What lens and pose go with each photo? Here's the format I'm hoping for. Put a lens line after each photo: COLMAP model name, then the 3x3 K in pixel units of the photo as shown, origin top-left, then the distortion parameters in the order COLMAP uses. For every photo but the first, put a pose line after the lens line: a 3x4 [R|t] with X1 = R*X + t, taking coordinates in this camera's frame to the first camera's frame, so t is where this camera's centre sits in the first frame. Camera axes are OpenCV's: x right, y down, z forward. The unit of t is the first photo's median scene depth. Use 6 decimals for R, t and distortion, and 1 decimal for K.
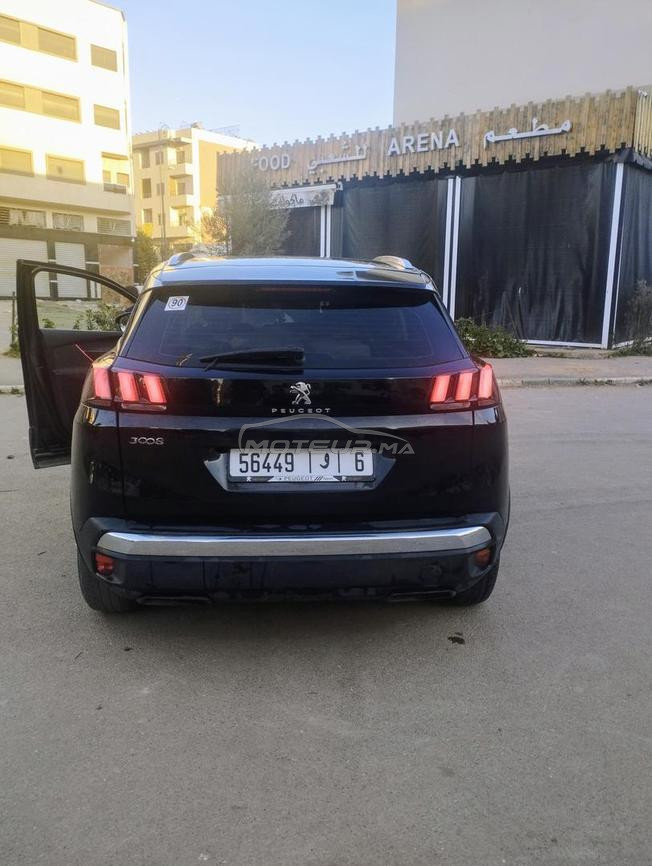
lens RADIAL K [[692.9, 0, 317.5], [0, 692.9, 439.2], [0, 0, 1]] dist [0.073863, -0.096929]
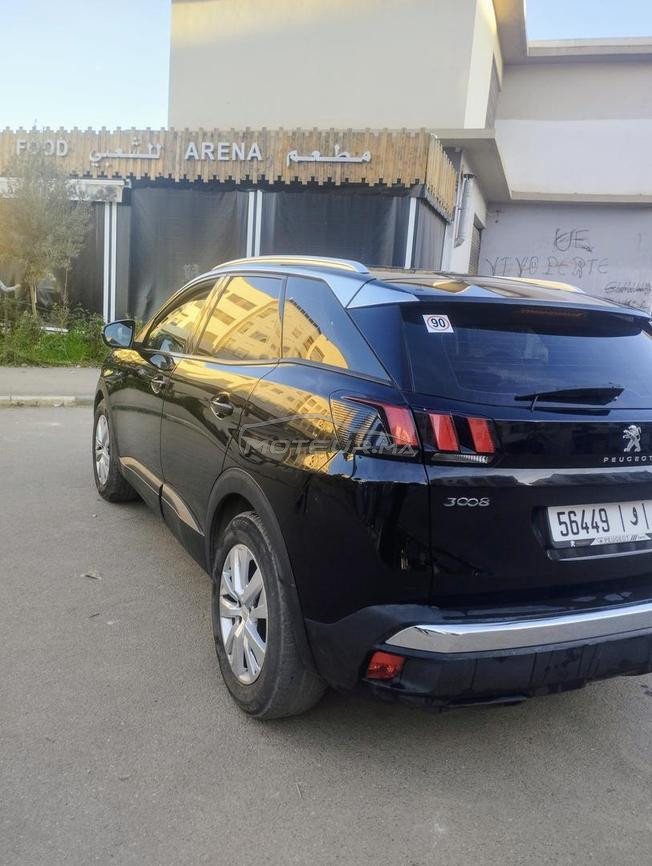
lens RADIAL K [[692.9, 0, 323.5], [0, 692.9, 436.2], [0, 0, 1]] dist [0.073863, -0.096929]
pose [[0.928833, -0.007552, 0.370421, -0.097414], [0.013933, 0.999797, -0.014555, -0.008823], [-0.370236, 0.018680, 0.928750, 0.049511]]
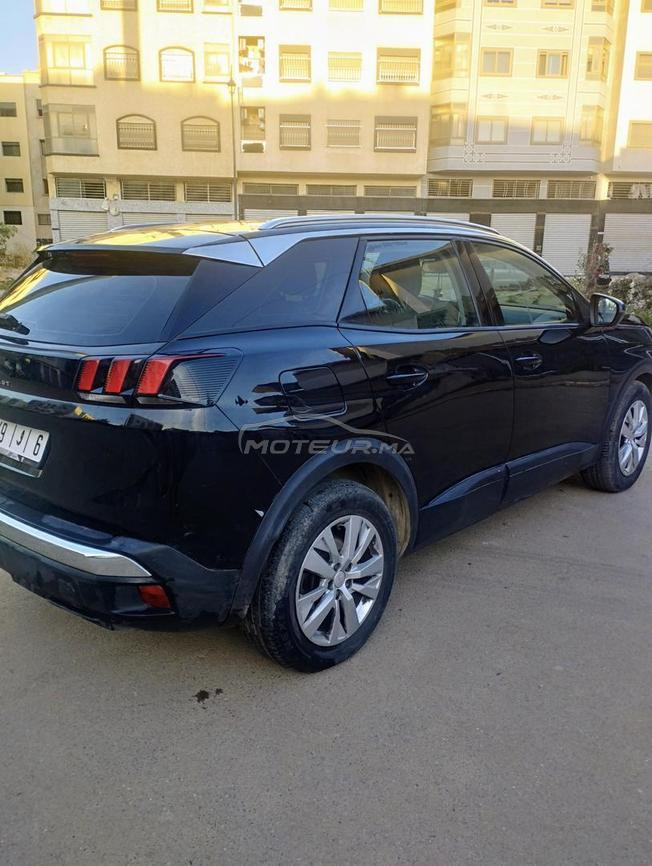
lens RADIAL K [[692.9, 0, 324.2], [0, 692.9, 434.2], [0, 0, 1]] dist [0.073863, -0.096929]
pose [[0.680560, 0.162034, -0.714551, 0.142972], [-0.142052, 0.985915, 0.088275, -0.017095], [0.718791, 0.041427, 0.693991, 0.093074]]
